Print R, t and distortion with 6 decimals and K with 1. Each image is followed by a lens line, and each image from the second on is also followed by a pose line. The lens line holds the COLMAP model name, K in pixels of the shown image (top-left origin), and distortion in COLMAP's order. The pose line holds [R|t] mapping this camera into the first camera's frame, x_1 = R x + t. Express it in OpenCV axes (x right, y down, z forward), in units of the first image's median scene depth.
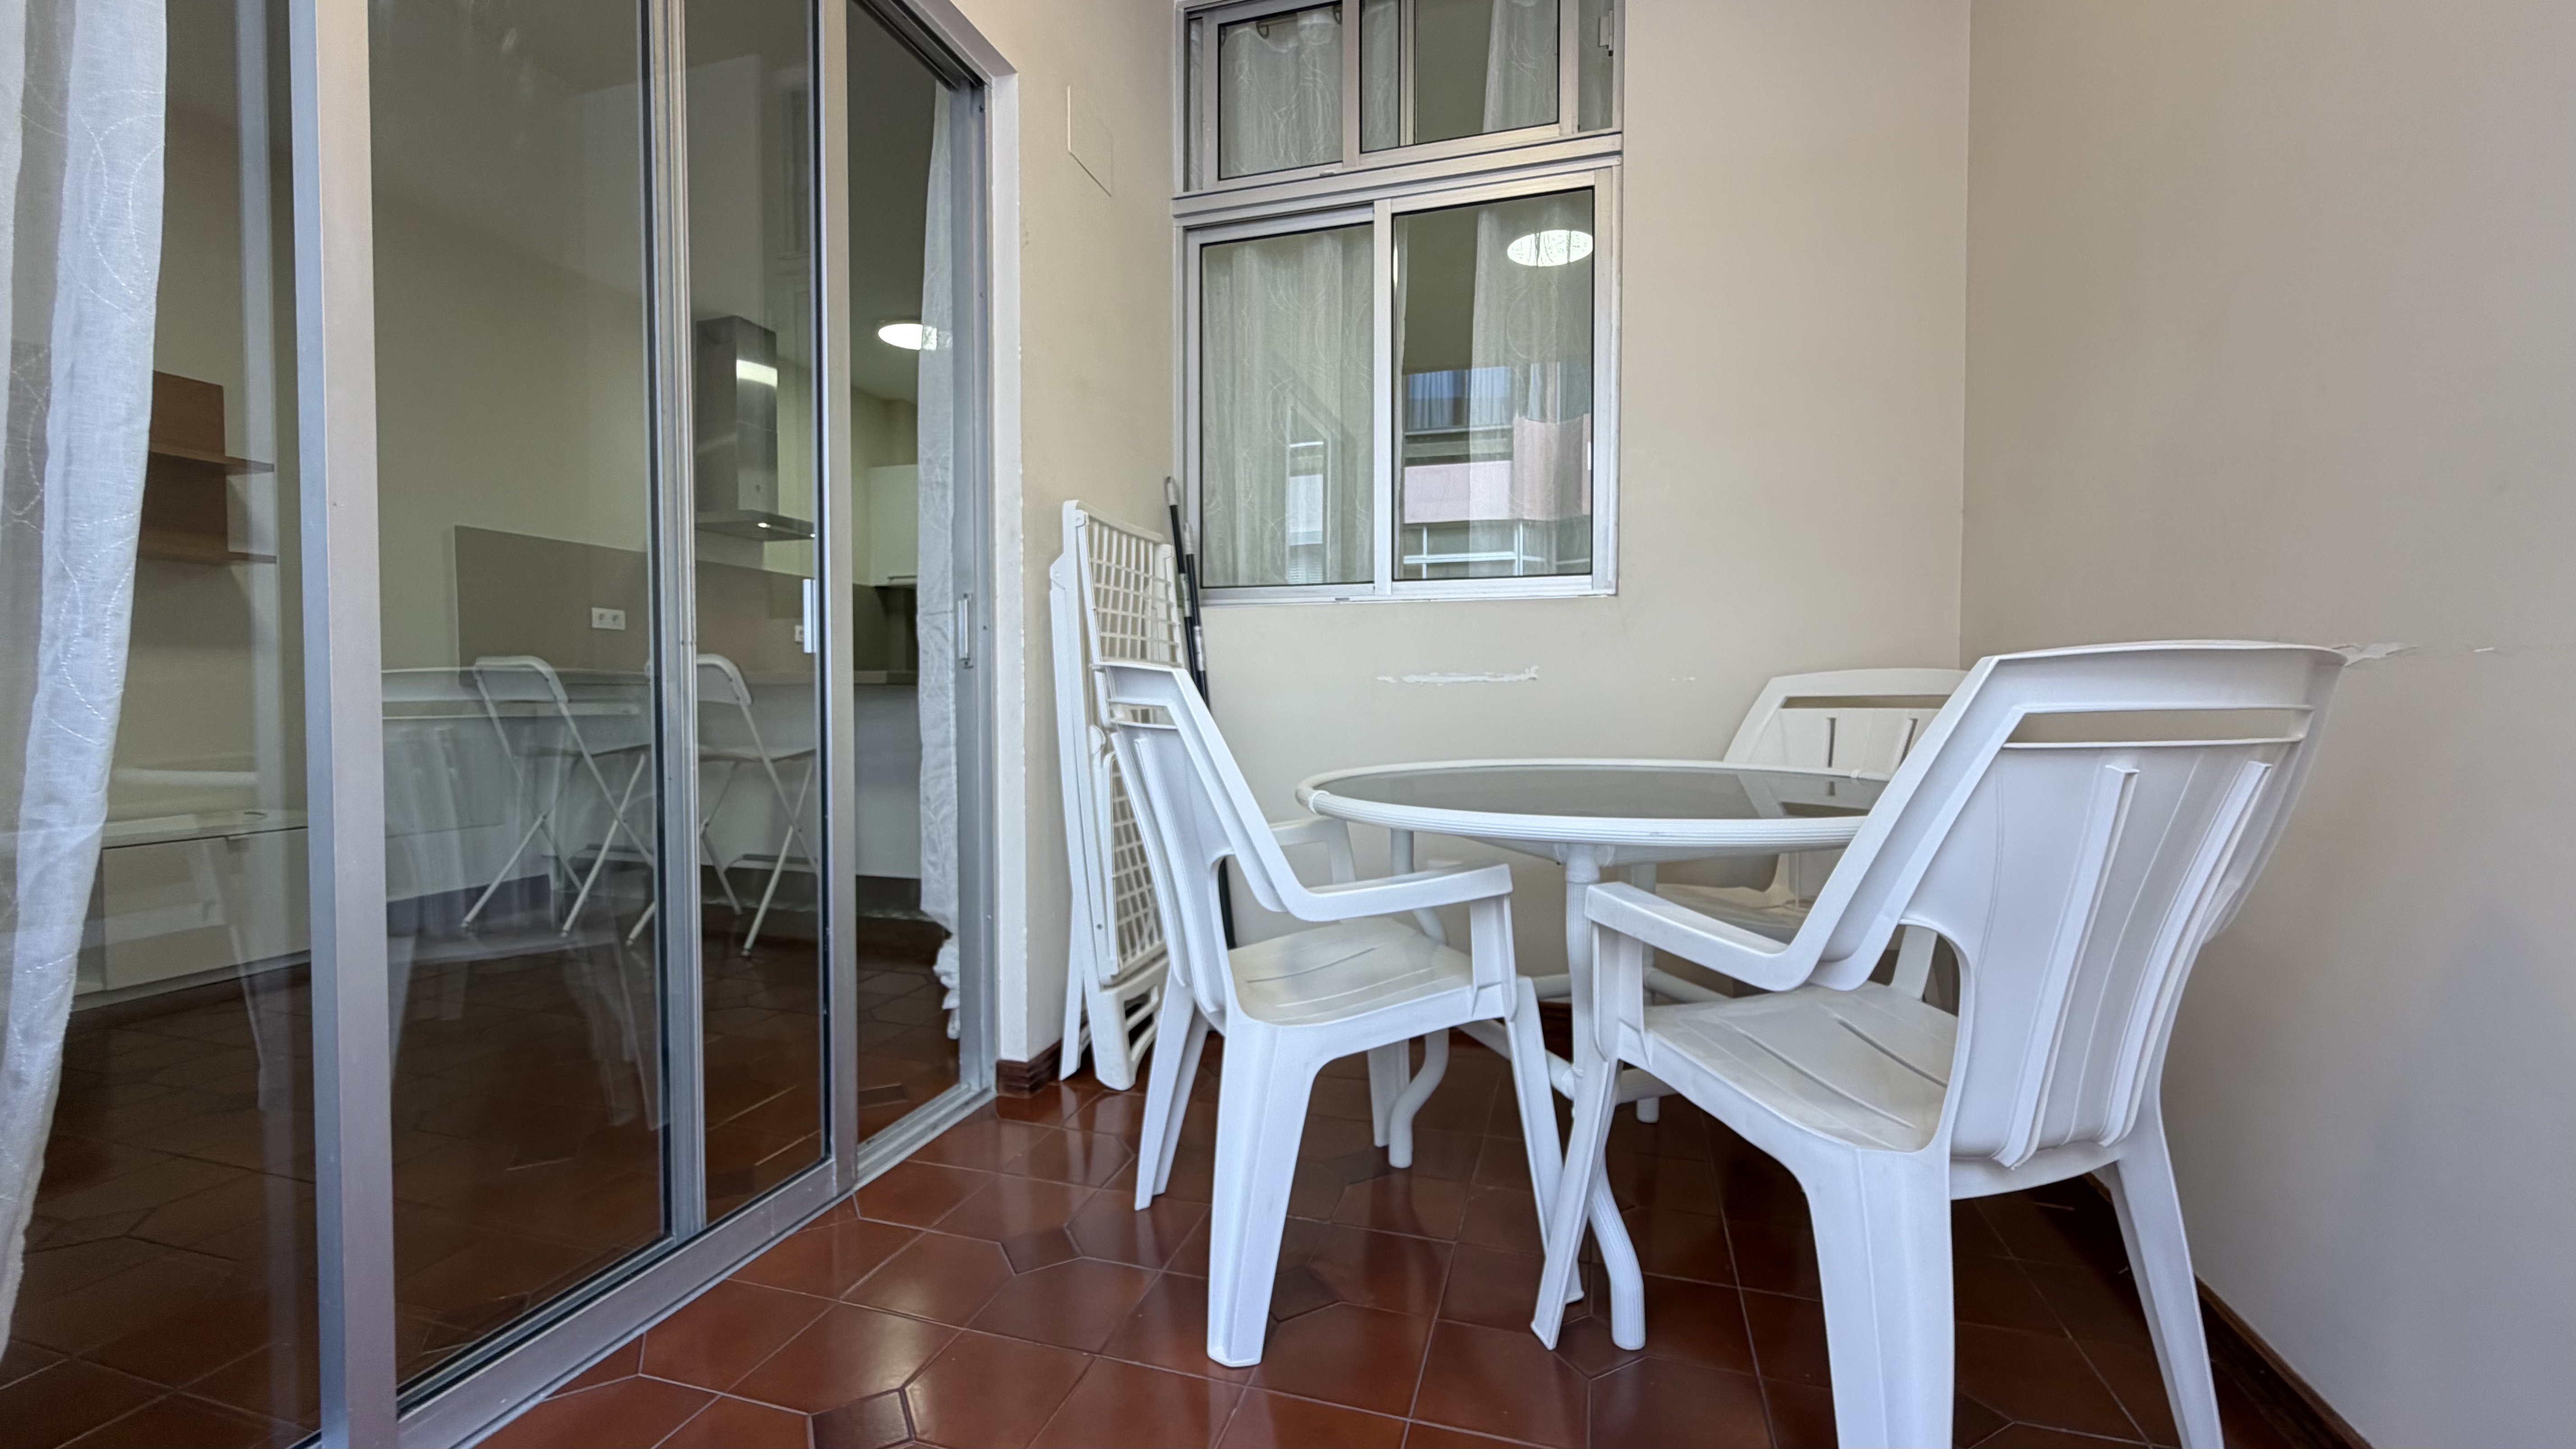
lens RADIAL K [[1047.0, 0, 1303.8], [0, 1047.0, 725.1], [0, 0, 1]] dist [-0.021017, -0.000119]
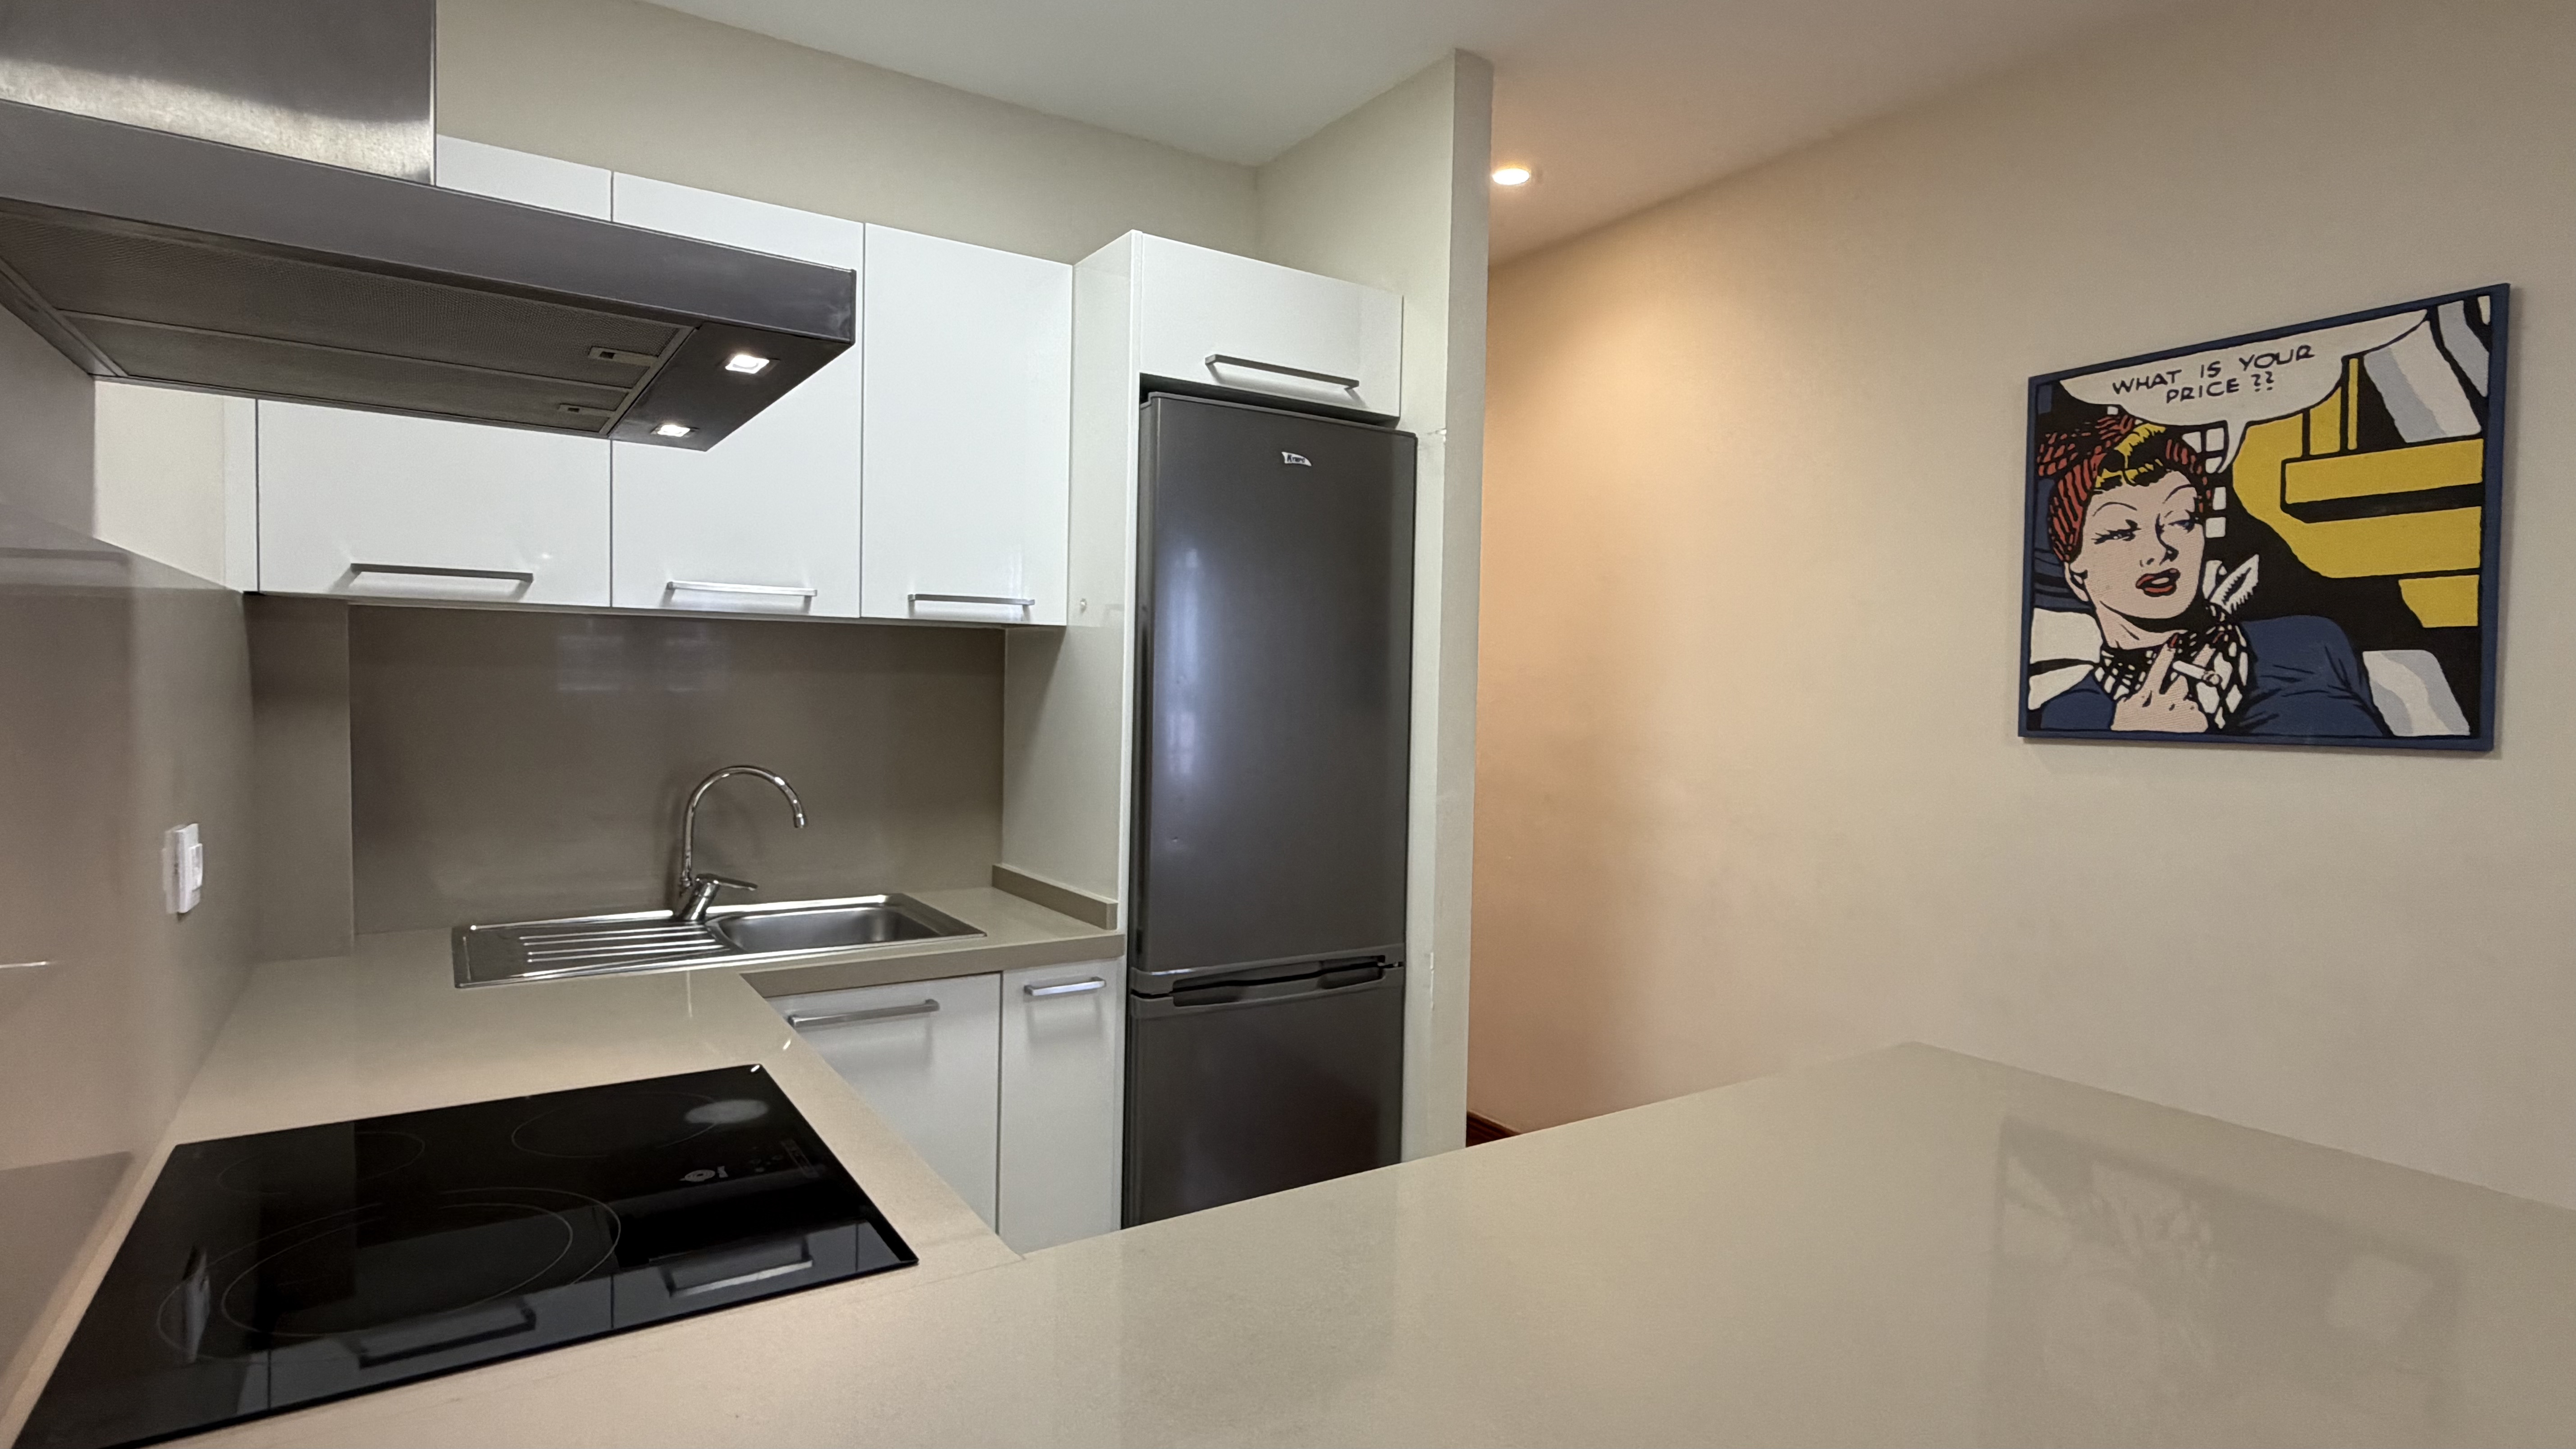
lens RADIAL K [[1289.5, 0, 1281.9], [0, 1289.5, 723.7], [0, 0, 1]] dist [-0.000081, -0.001626]
pose [[0.646680, -0.016090, 0.762592, -0.664810], [0.001967, 0.999809, 0.019427, -0.149241], [-0.762759, -0.011063, 0.646588, 0.856192]]
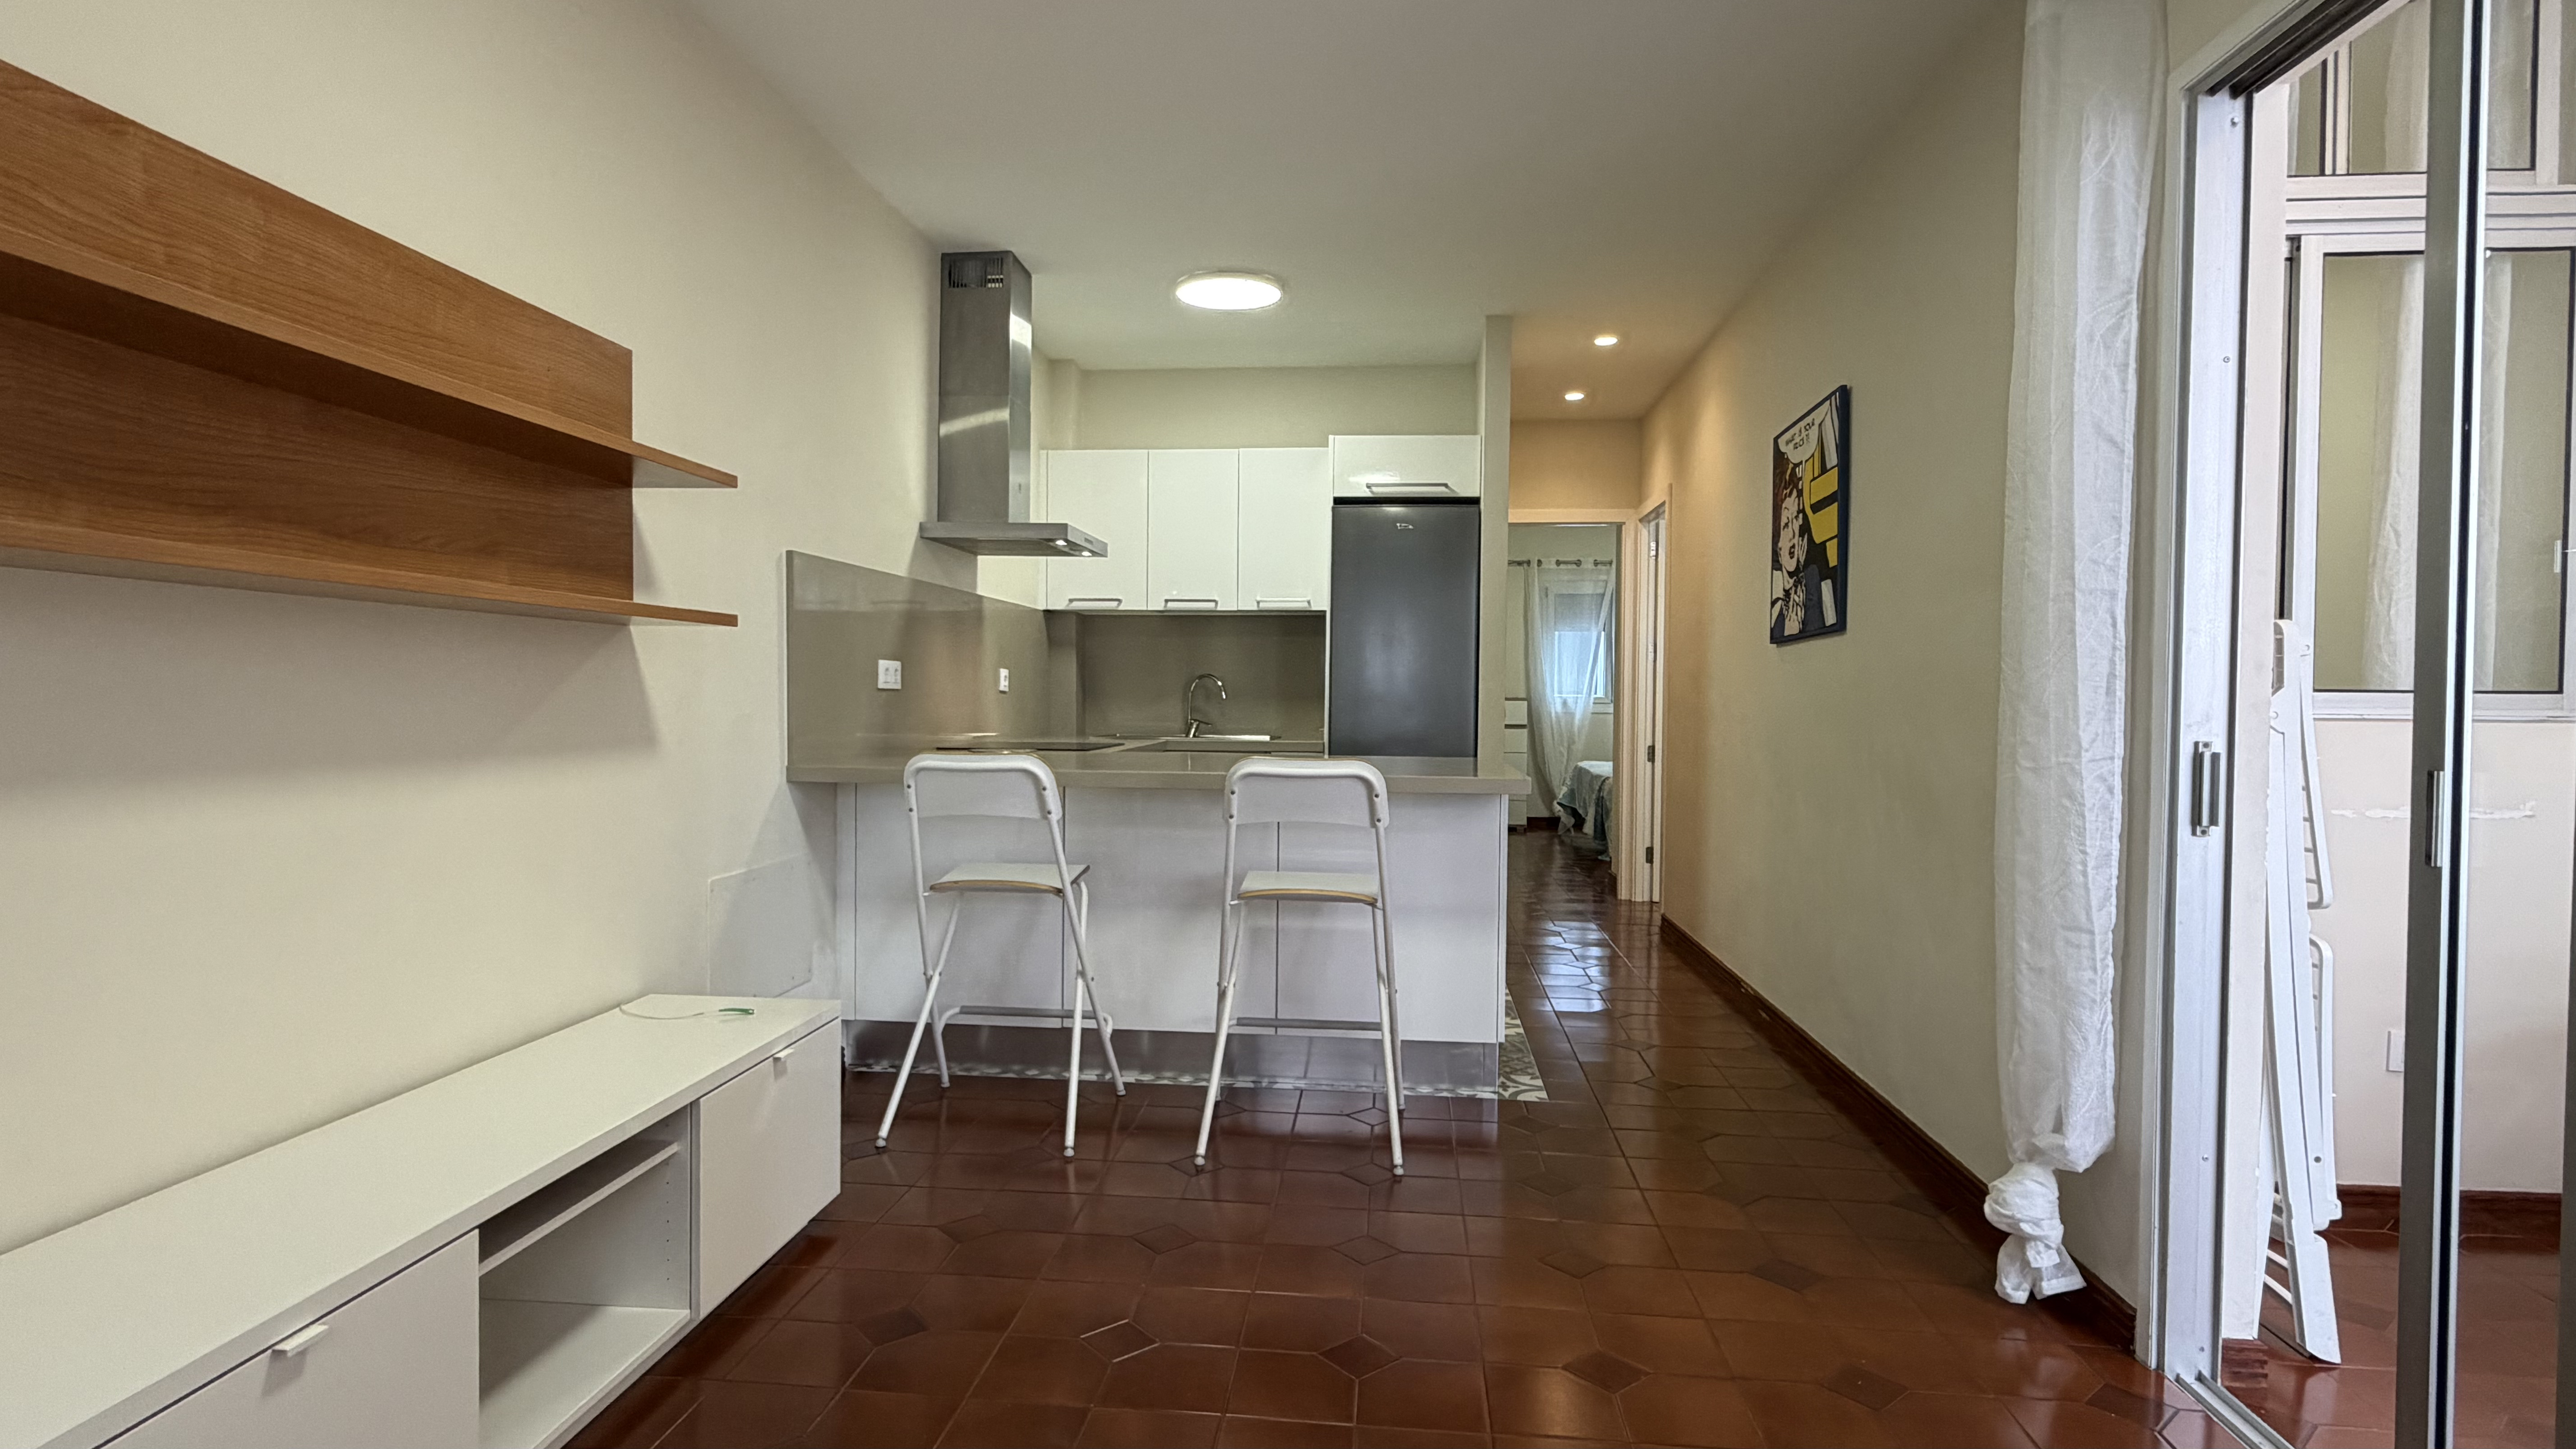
lens RADIAL K [[1270.8, 0, 1288.0], [0, 1270.8, 724.5], [0, 0, 1]] dist [-0.001685, -0.000069]
pose [[0.979059, 0.003113, 0.203554, -0.582994], [-0.002232, 0.999987, -0.004559, -0.066048], [-0.203566, 0.004010, 0.979053, 0.106523]]
